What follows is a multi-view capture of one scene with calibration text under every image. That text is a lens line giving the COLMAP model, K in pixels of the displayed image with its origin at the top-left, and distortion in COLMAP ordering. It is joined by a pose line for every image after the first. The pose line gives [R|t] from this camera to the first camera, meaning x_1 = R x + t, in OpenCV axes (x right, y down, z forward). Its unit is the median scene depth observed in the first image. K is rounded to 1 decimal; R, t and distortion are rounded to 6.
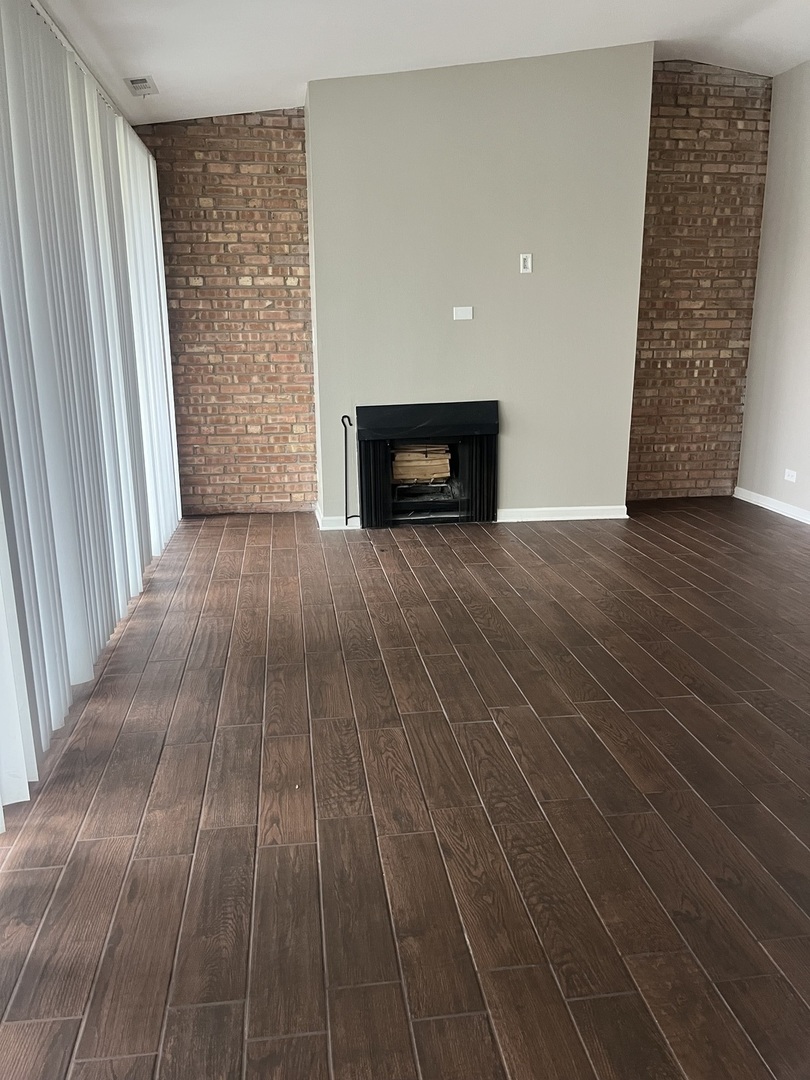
lens RADIAL K [[814.3, 0, 407.2], [0, 814.3, 533.7], [0, 0, 1]] dist [-0.002249, -0.025097]
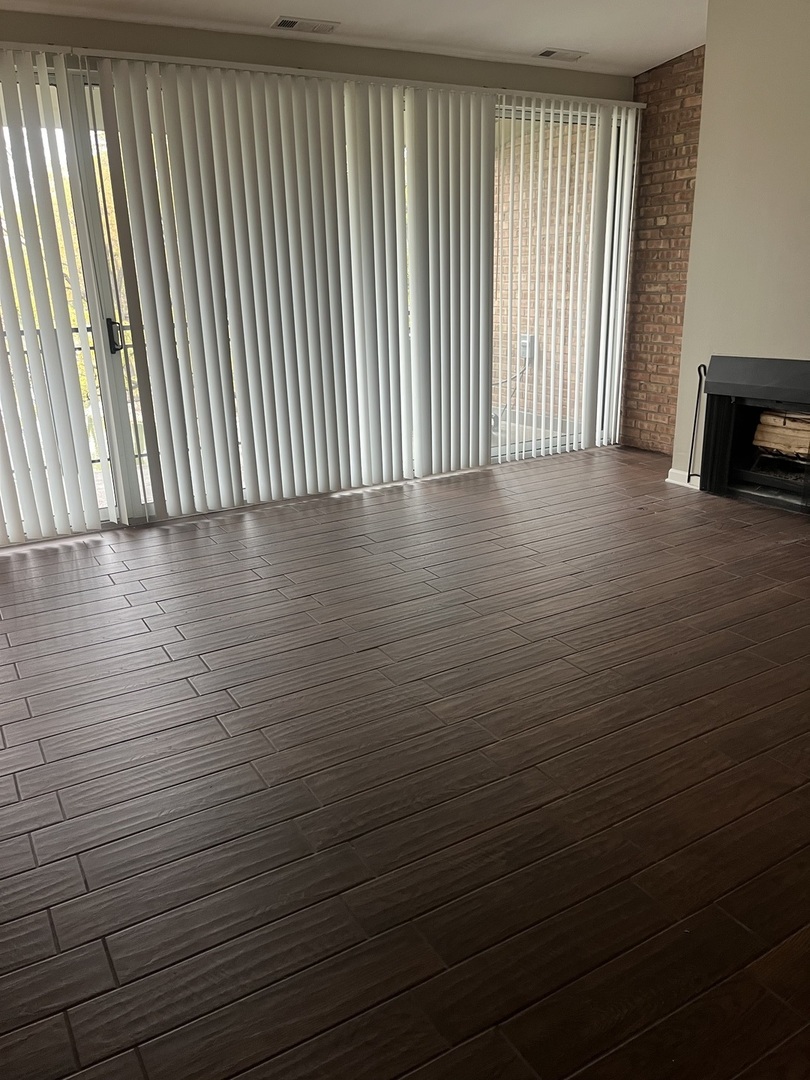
lens RADIAL K [[814.3, 0, 406.4], [0, 814.3, 546.2], [0, 0, 1]] dist [-0.002249, -0.025097]
pose [[0.366070, 0.288539, -0.884725, 0.643272], [-0.197781, 0.953120, 0.229009, -0.089176], [0.909327, 0.091149, 0.405976, 0.324376]]
